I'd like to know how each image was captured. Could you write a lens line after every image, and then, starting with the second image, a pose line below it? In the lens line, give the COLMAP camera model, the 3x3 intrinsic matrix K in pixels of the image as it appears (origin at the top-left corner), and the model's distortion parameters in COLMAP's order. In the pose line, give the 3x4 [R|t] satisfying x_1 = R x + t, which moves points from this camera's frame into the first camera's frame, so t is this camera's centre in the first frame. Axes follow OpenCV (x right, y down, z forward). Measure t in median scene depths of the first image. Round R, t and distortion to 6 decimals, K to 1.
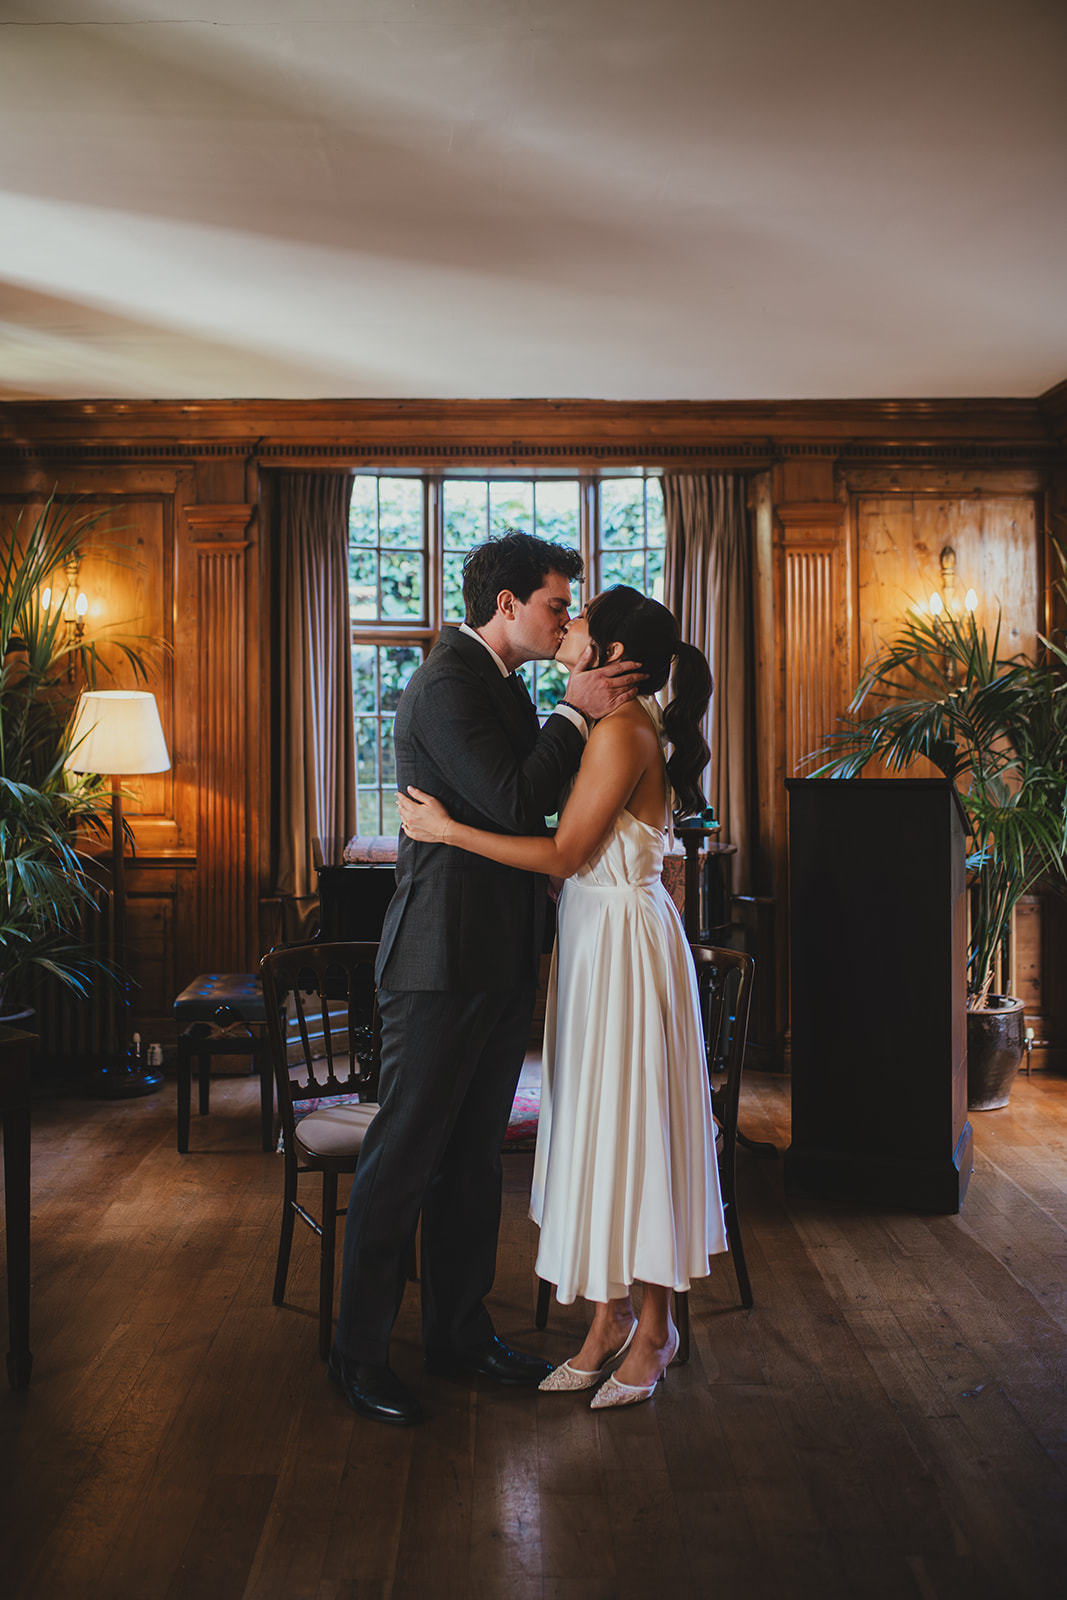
lens RADIAL K [[1591.9, 0, 461.0], [0, 1591.9, 733.6], [0, 0, 1]] dist [-0.021189, -0.004484]
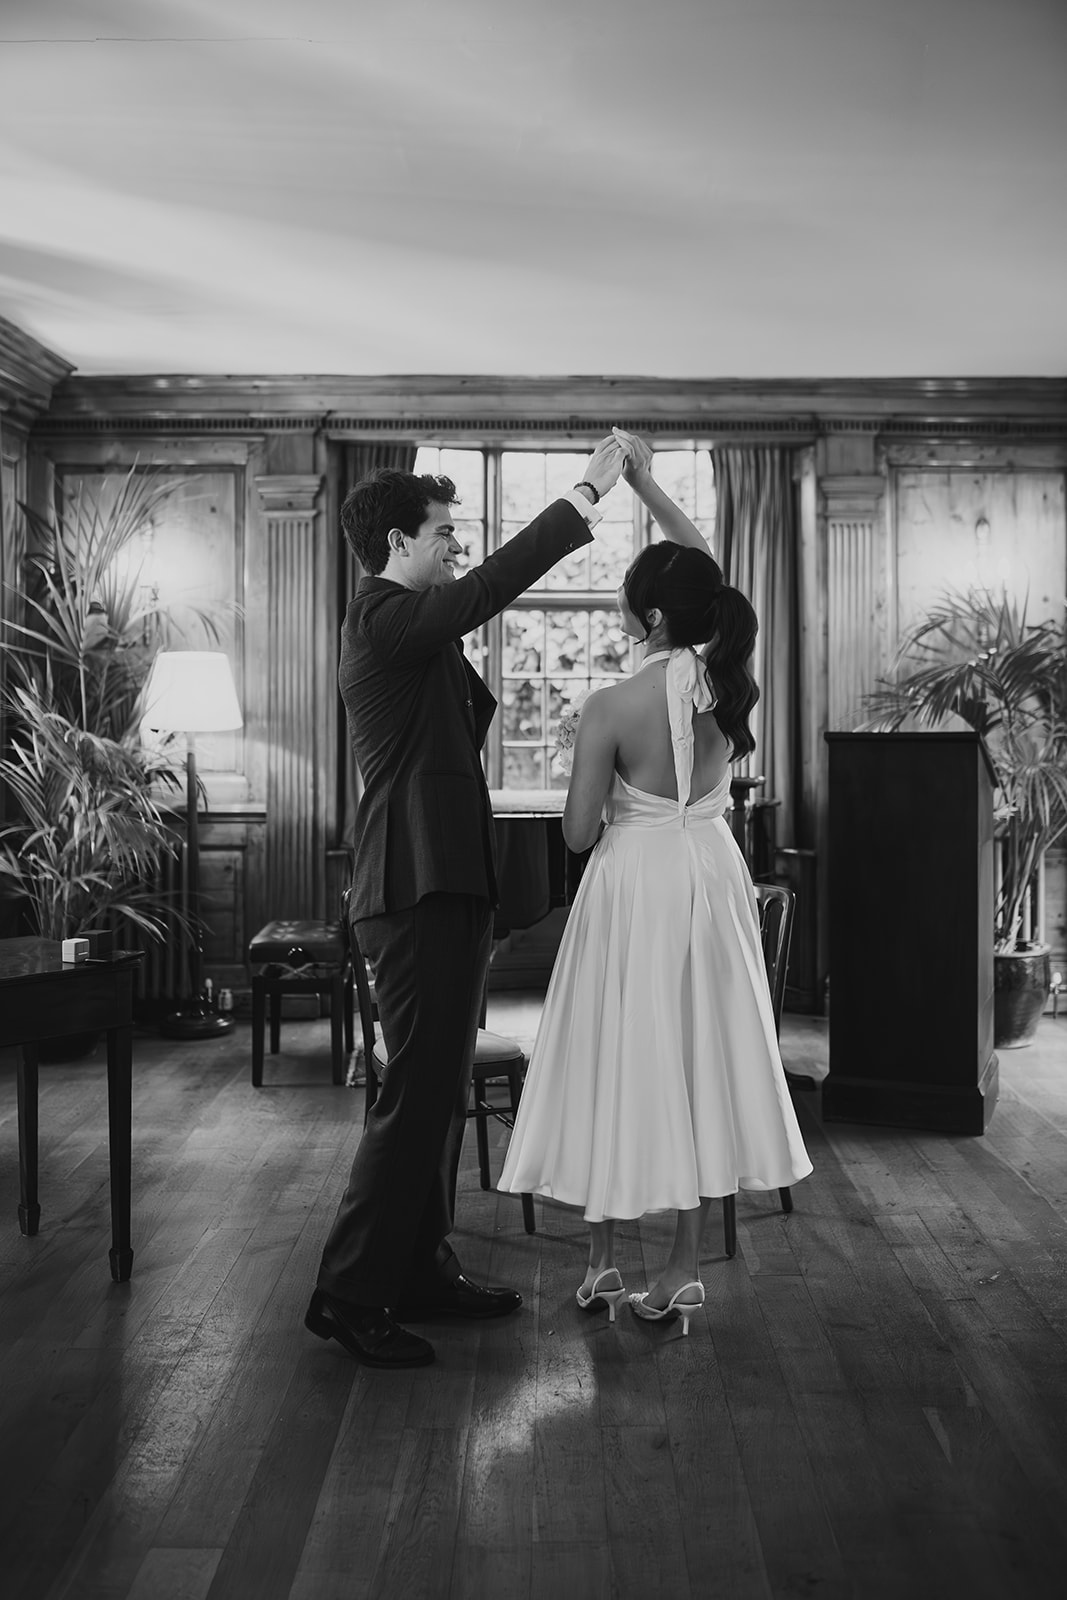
lens RADIAL K [[1600.4, 0, 530.3], [0, 1600.4, 711.3], [0, 0, 1]] dist [-0.027936, -0.001407]
pose [[0.999921, 0.002687, 0.012289, -0.005817], [-0.002714, 0.999994, 0.002195, 0.009050], [-0.012283, -0.002228, 0.999922, -0.055215]]
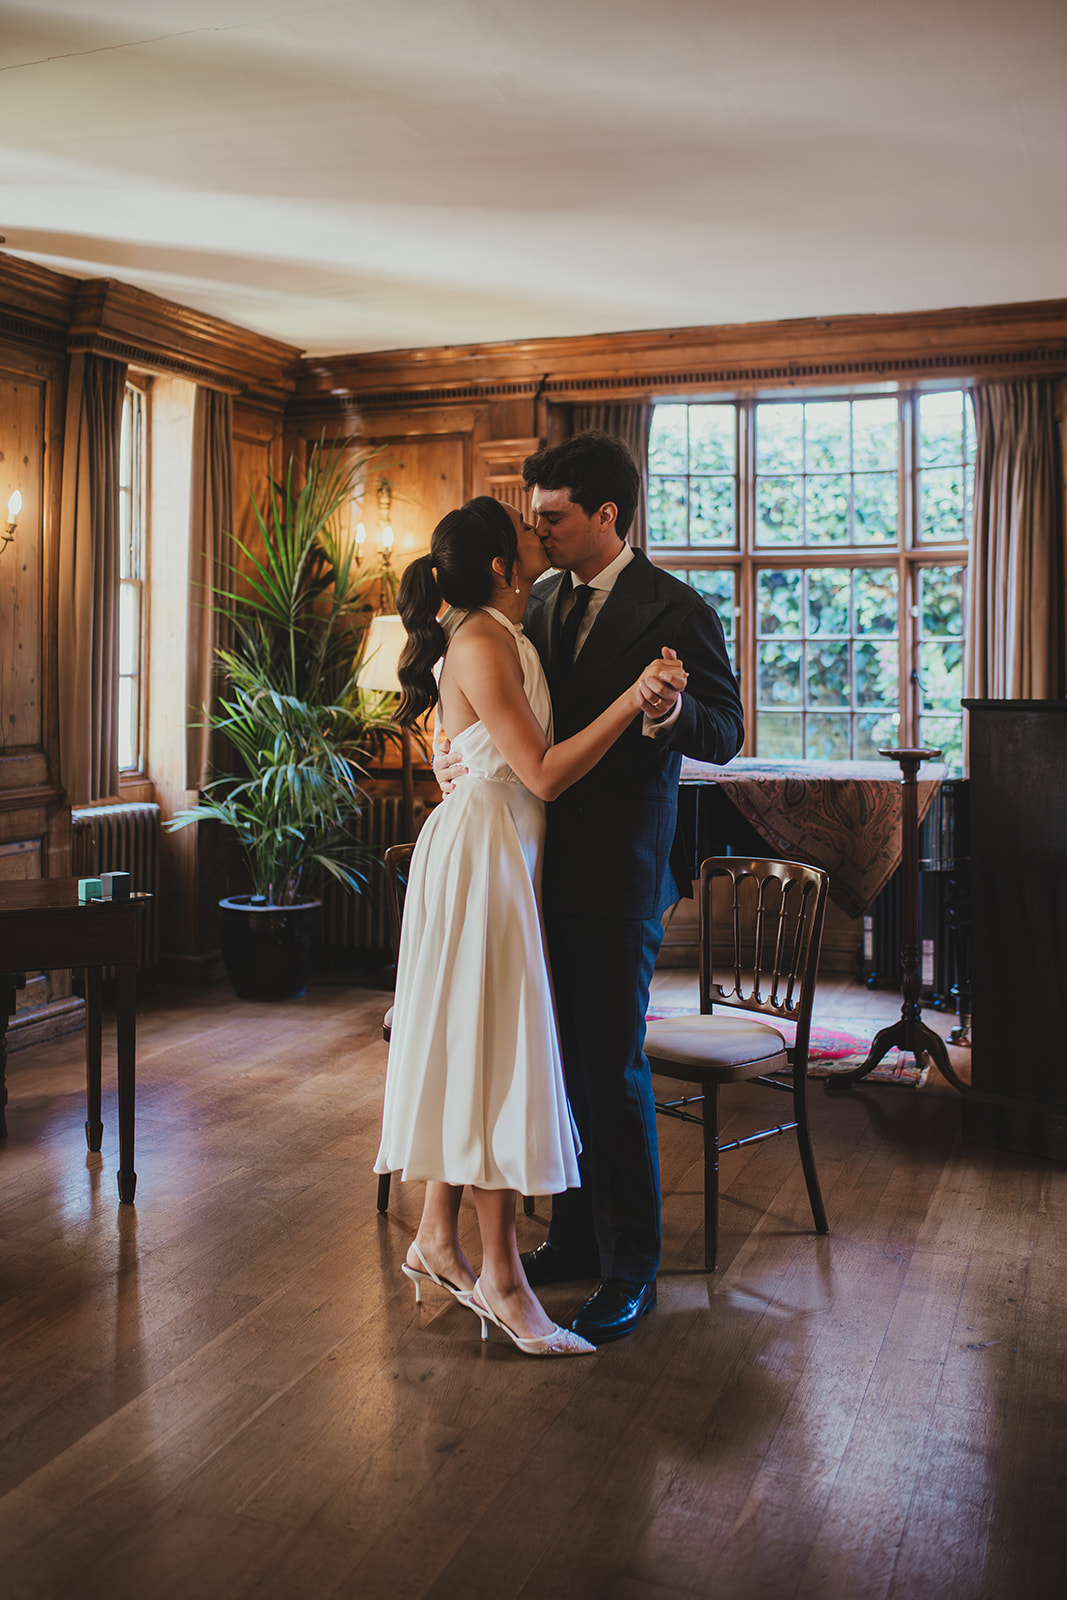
lens RADIAL K [[1590.0, 0, 394.2], [0, 1590.0, 638.1], [0, 0, 1]] dist [-0.008591, 0.012451]
pose [[0.921734, -0.000069, -0.387822, 0.190683], [-0.007788, 0.999795, -0.018690, 0.008934], [0.387744, 0.020247, 0.921545, -0.005575]]
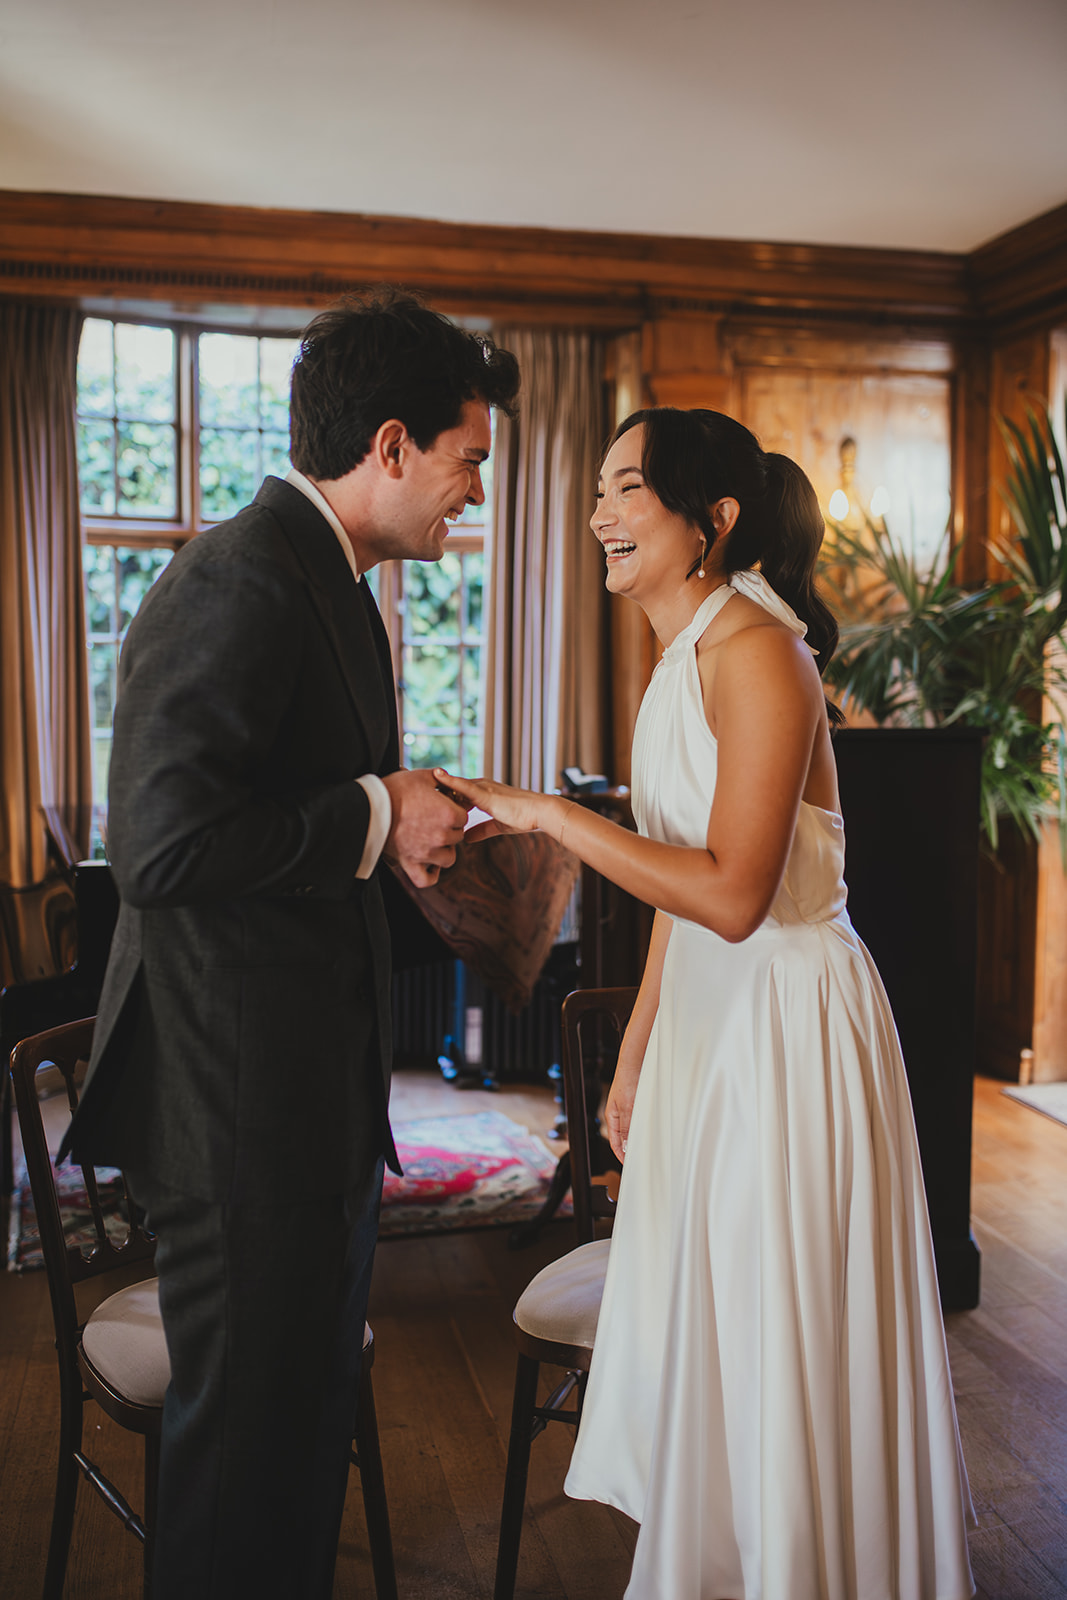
lens RADIAL K [[1580.1, 0, 533.3], [0, 1580.1, 756.5], [0, 0, 1]] dist [-0.042879, 0.006131]
pose [[0.969571, -0.010467, 0.244586, -0.049091], [-0.003519, 0.998386, 0.056677, 0.001019], [-0.244785, -0.055813, 0.967970, 0.248900]]
